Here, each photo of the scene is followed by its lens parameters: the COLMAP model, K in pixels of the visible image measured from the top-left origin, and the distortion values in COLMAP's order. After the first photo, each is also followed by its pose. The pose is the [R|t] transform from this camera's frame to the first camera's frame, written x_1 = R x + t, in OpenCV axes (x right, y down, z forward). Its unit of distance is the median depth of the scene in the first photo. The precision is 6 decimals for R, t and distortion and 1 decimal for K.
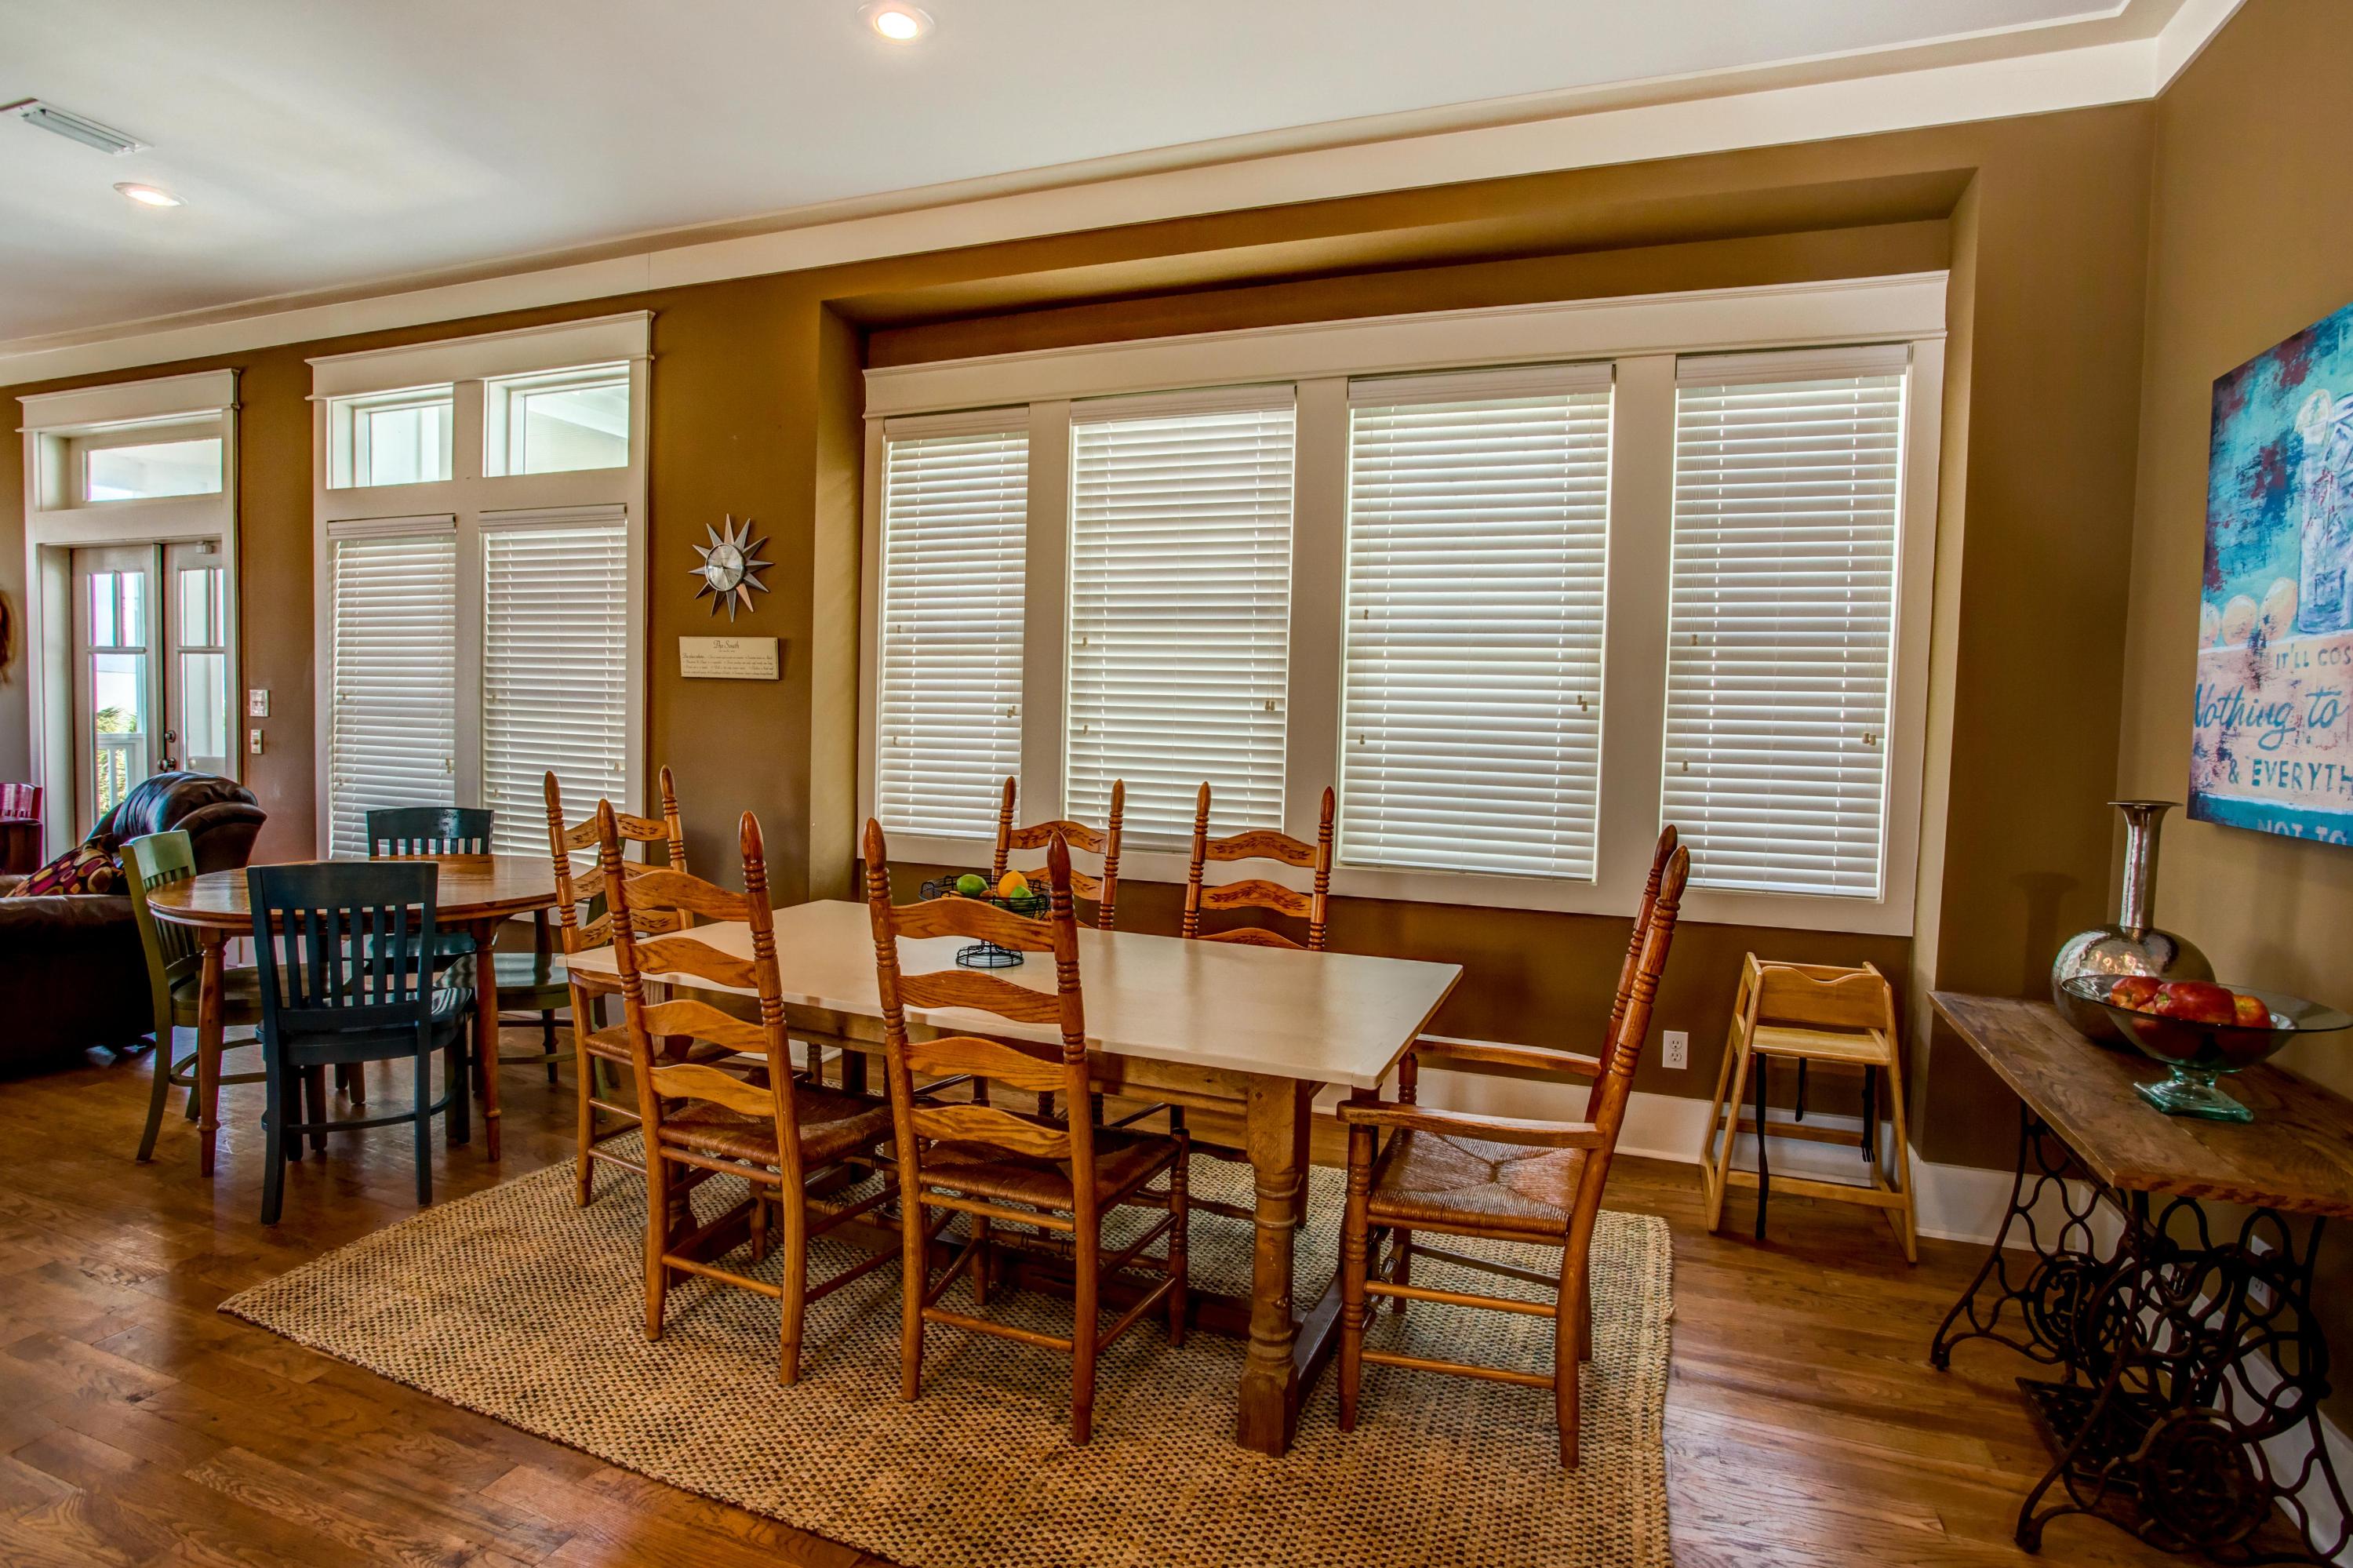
lens RADIAL K [[1185.5, 0, 1181.1], [0, 1185.5, 770.7], [0, 0, 1]] dist [-0.071105, 0.031137]
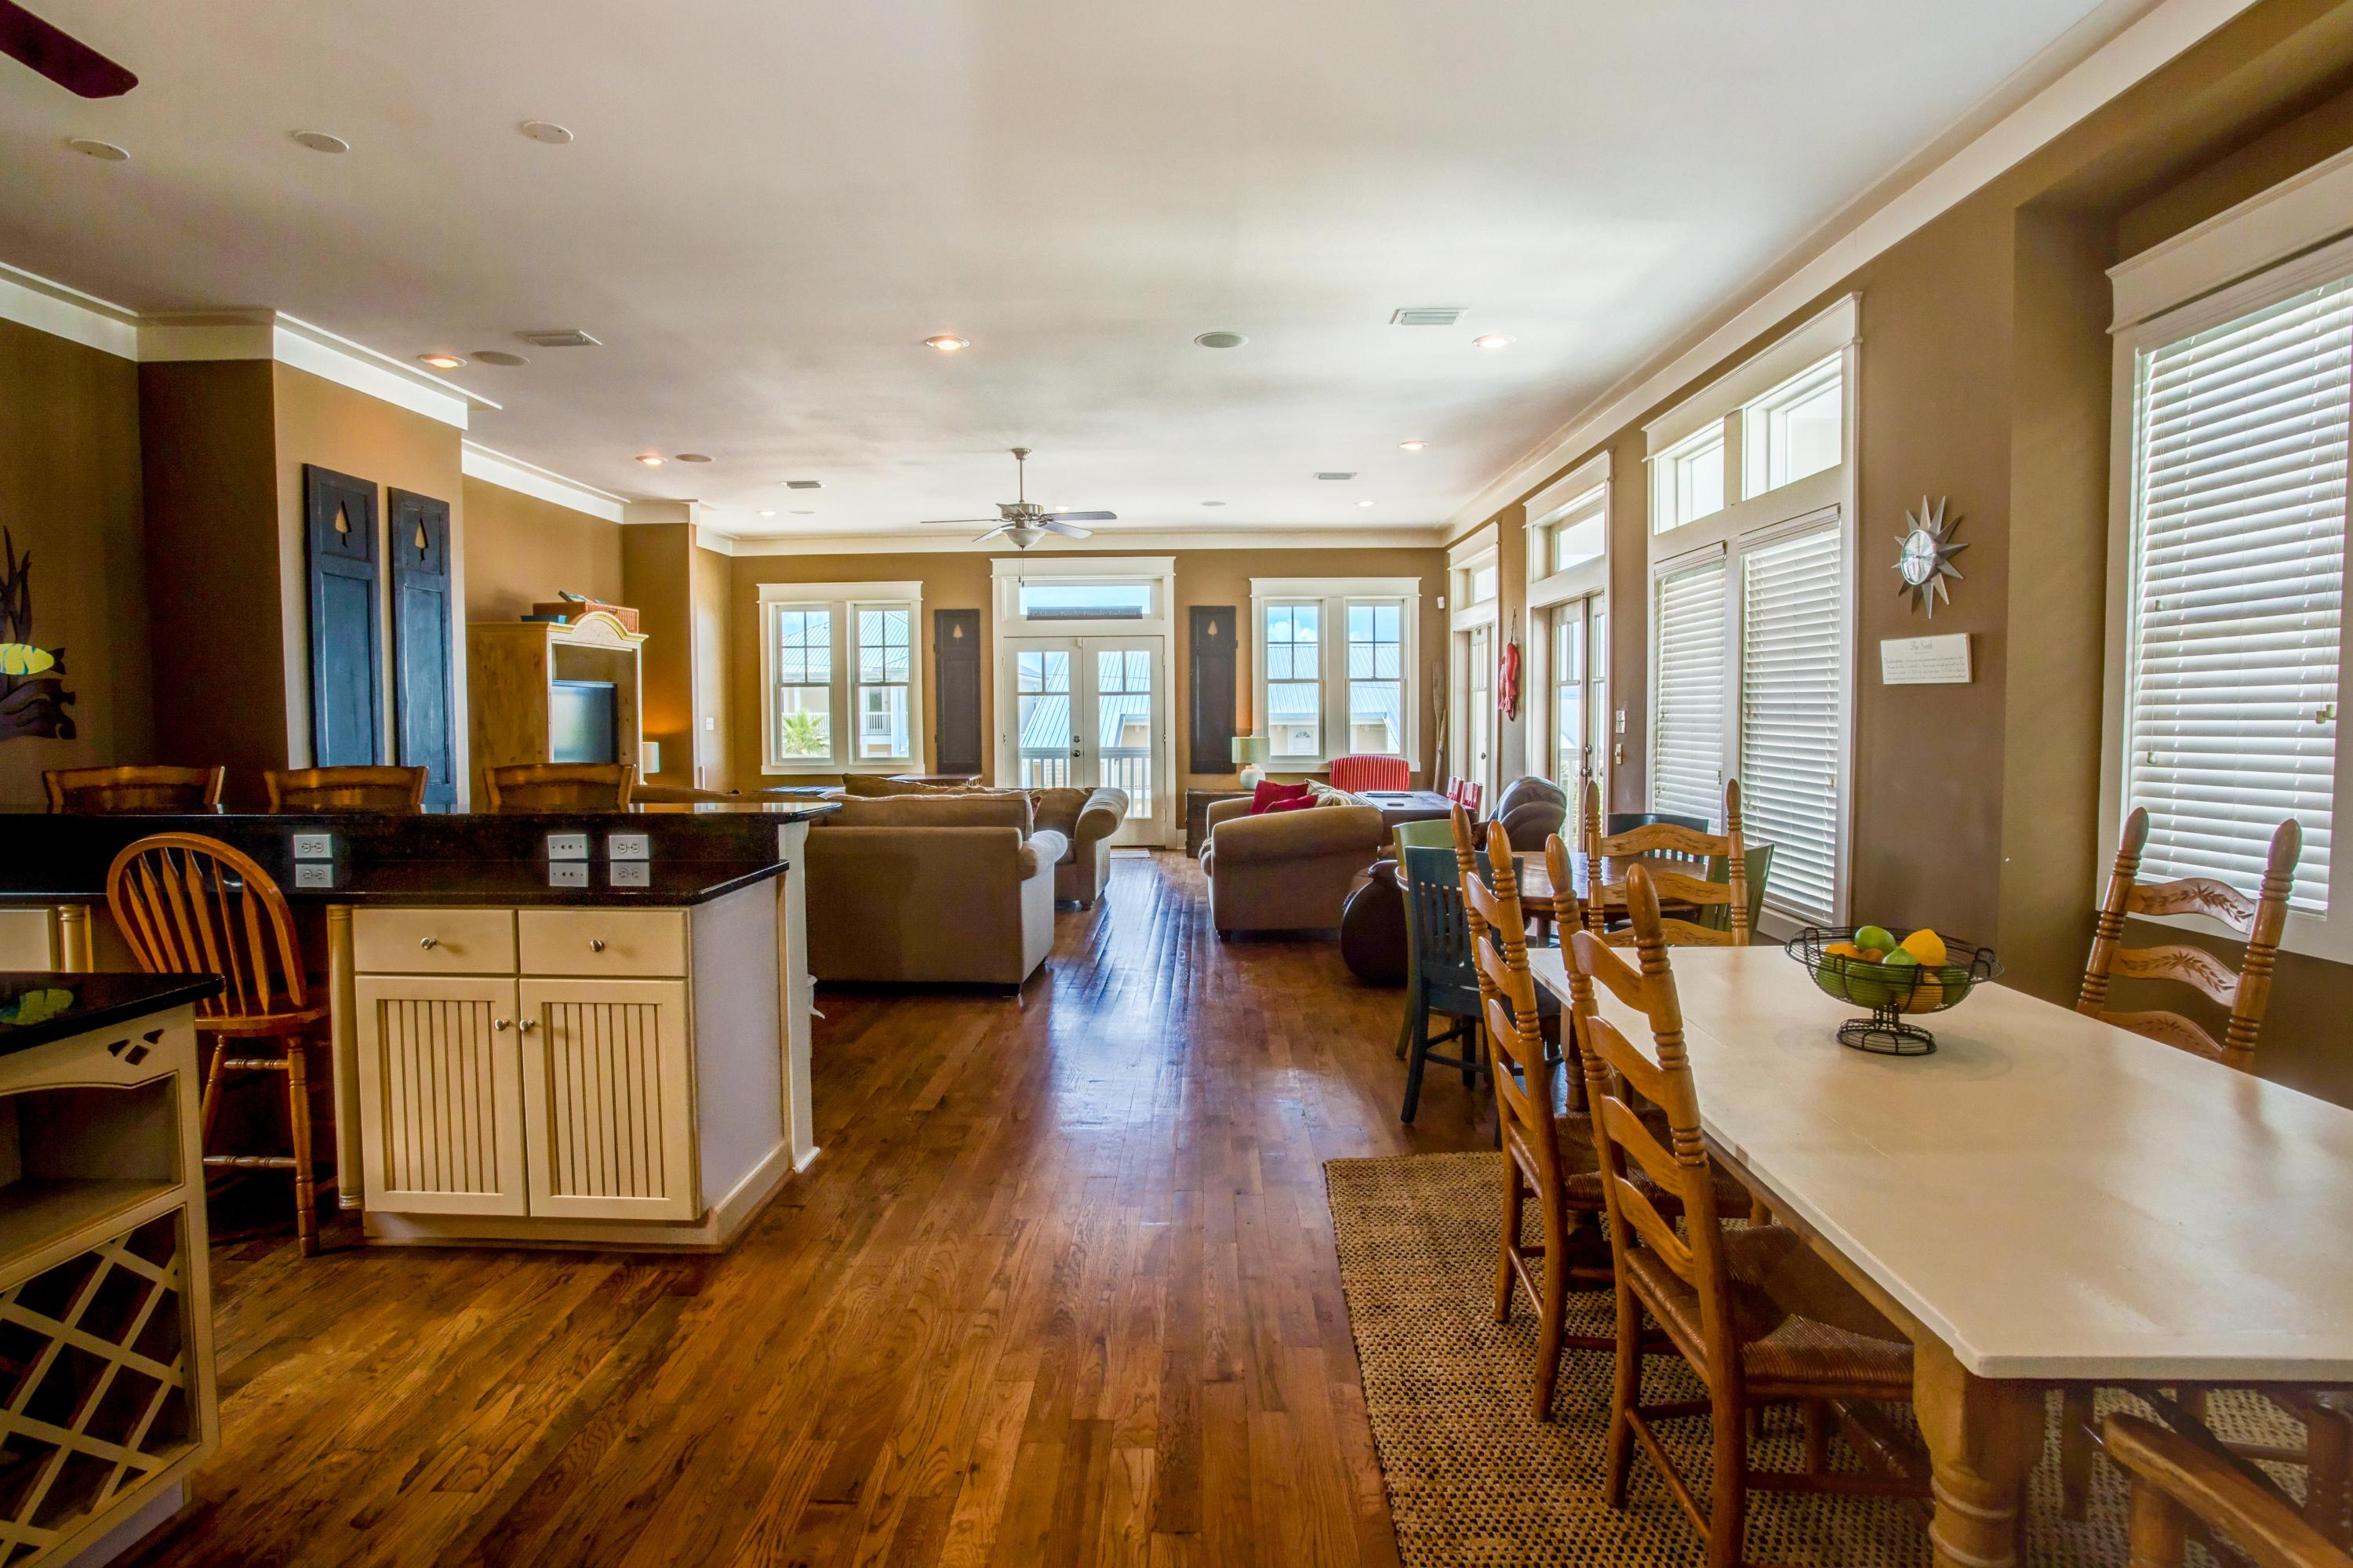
lens RADIAL K [[1185.5, 0, 1181.1], [0, 1185.5, 770.7], [0, 0, 1]] dist [-0.071105, 0.031137]
pose [[0.315546, 0.018290, -0.948734, 0.248320], [-0.026678, 0.999590, 0.010397, -0.008655], [0.948535, 0.022029, 0.315905, 0.204671]]
